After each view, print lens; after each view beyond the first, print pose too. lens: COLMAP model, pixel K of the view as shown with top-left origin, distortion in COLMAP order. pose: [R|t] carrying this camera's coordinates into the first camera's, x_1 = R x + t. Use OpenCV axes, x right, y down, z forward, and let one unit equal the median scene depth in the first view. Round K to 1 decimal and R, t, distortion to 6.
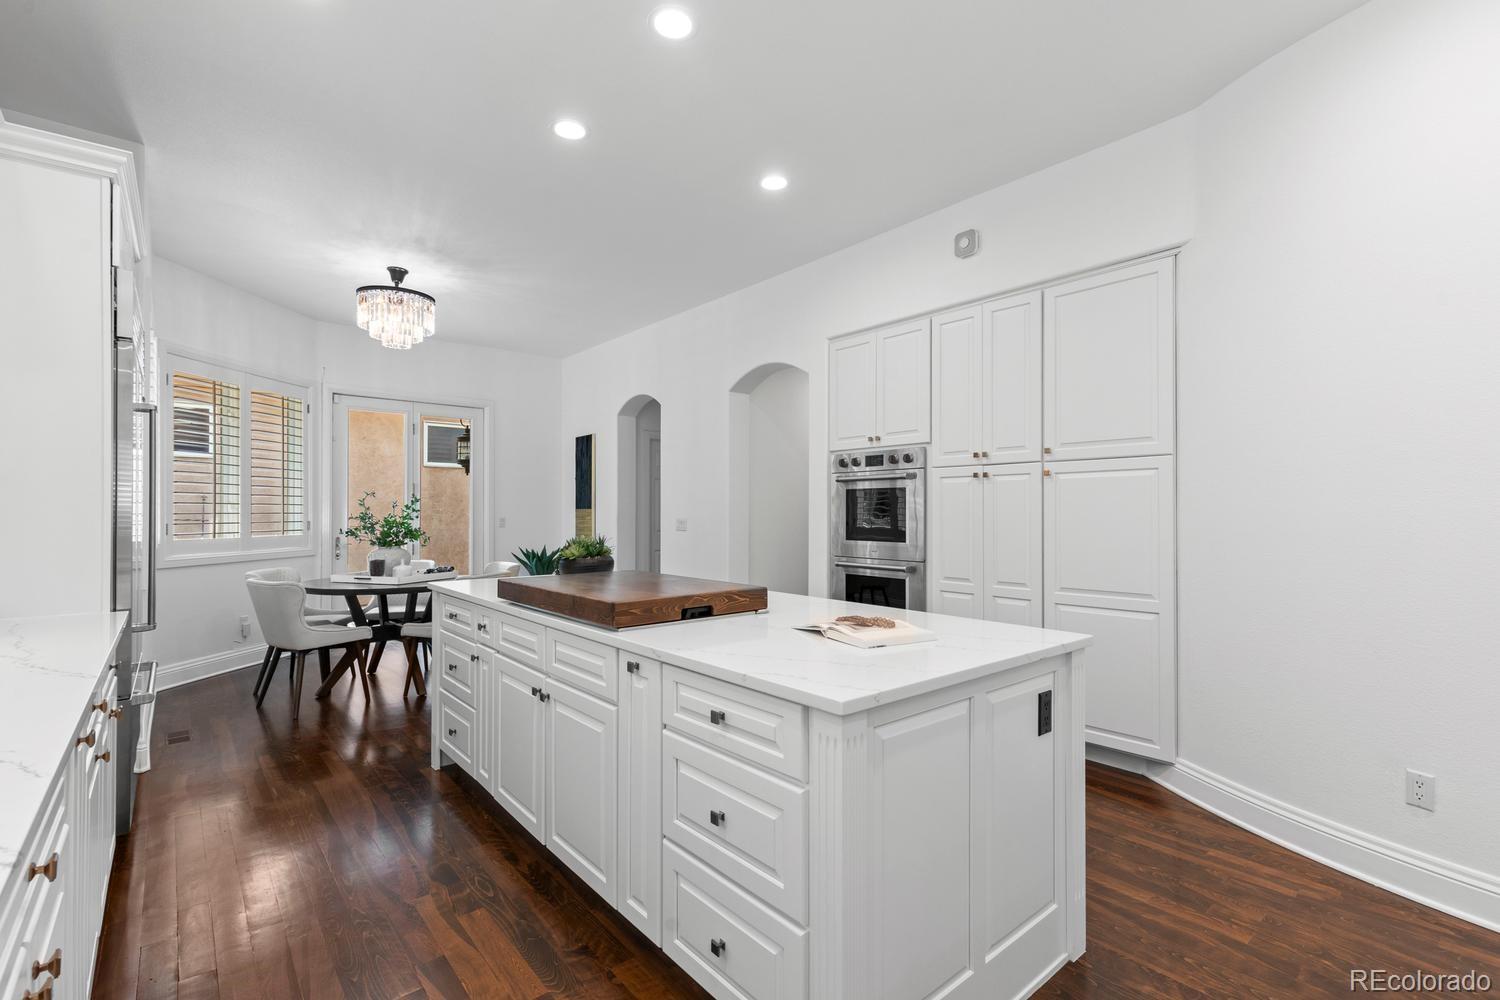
lens RADIAL K [[683.9, 0, 754.2], [0, 683.9, 510.6], [0, 0, 1]] dist [0.004124, -0.001246]
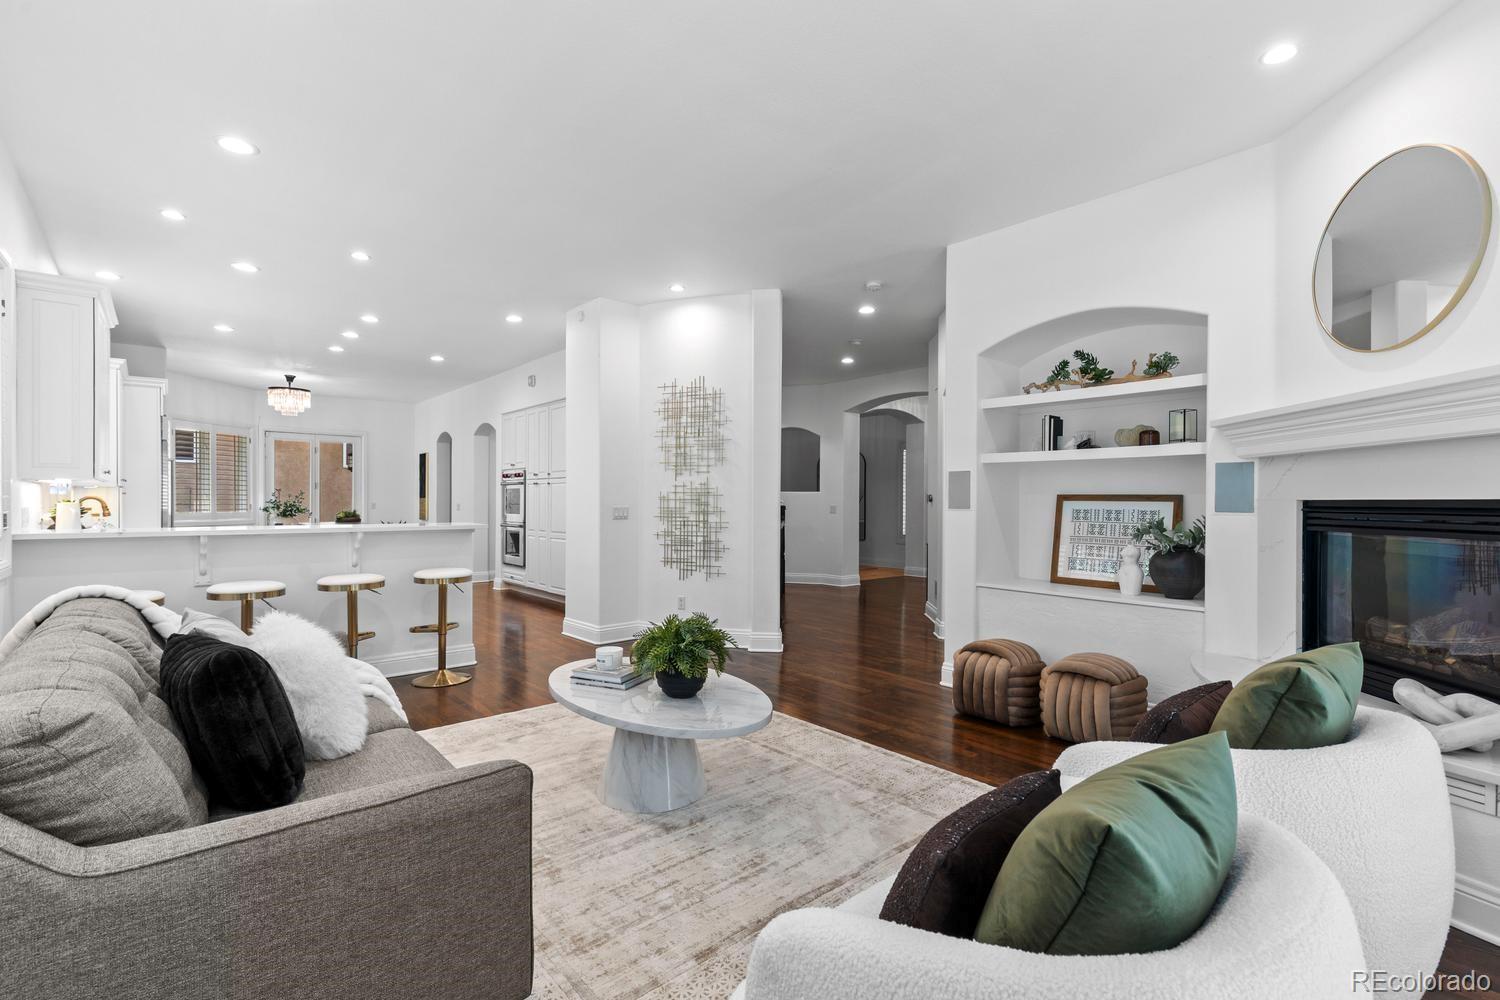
lens RADIAL K [[683.9, 0, 752.5], [0, 683.9, 499.8], [0, 0, 1]] dist [0.004124, -0.001246]
pose [[0.999930, 0.000615, 0.011816, 0.792306], [-0.000647, 0.999996, 0.002692, -0.002251], [-0.011815, -0.002700, 0.999927, -0.997356]]
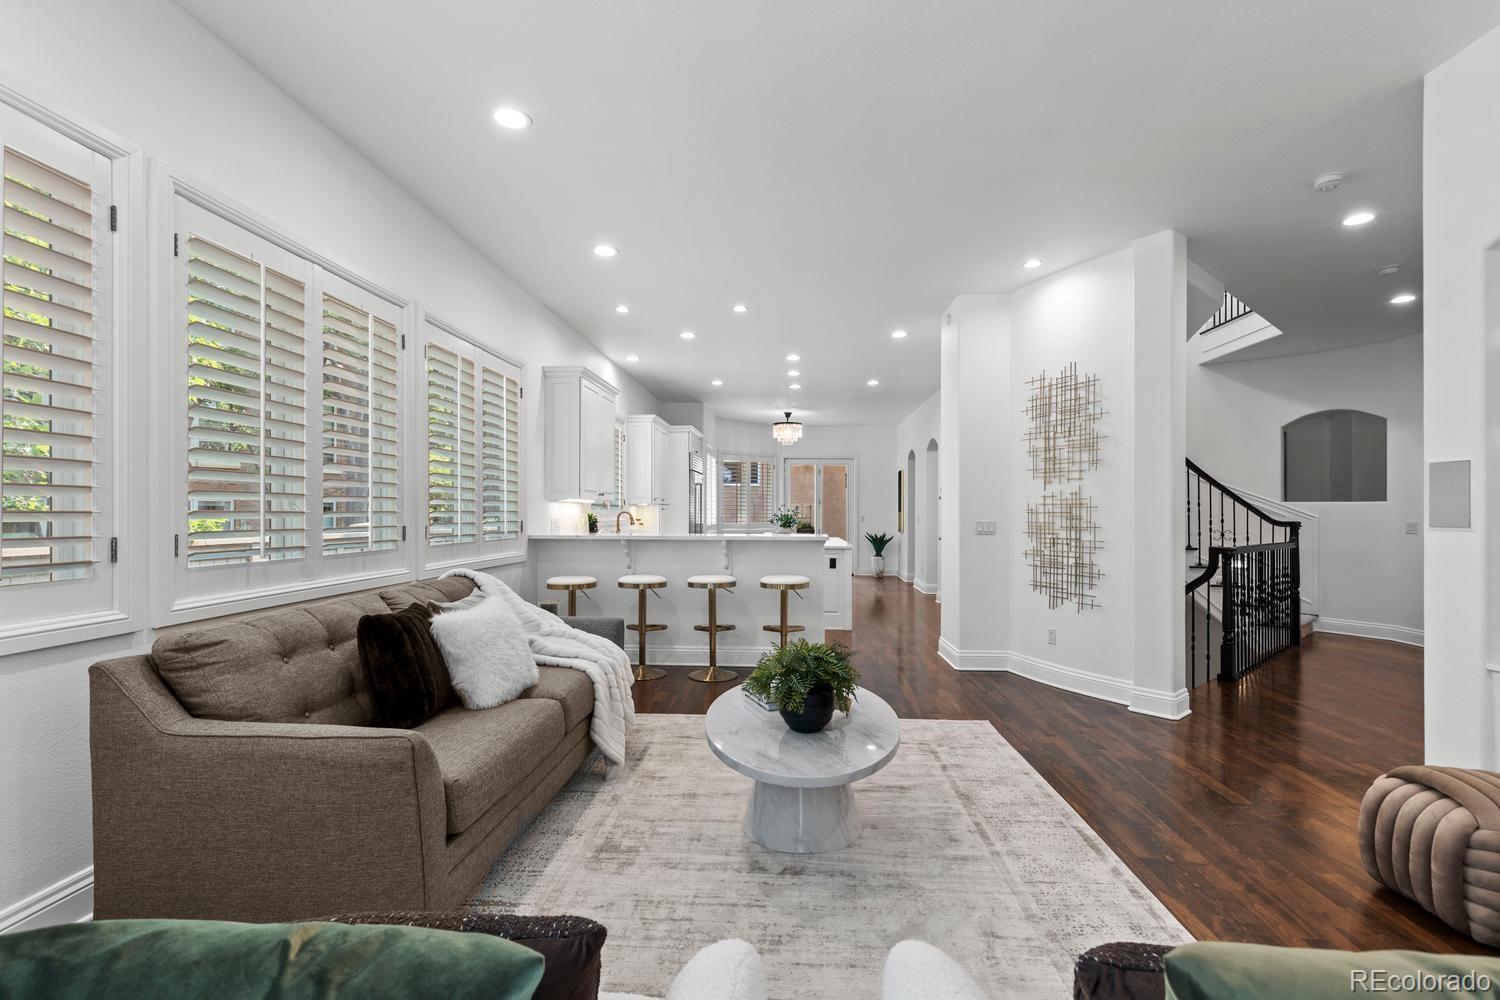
lens RADIAL K [[683.9, 0, 755.3], [0, 683.9, 506.7], [0, 0, 1]] dist [0.004124, -0.001246]
pose [[0.715346, -0.007563, -0.698729, 1.087823], [0.002477, 0.999963, -0.008287, -0.000830], [0.698766, 0.004198, 0.715338, -0.812741]]
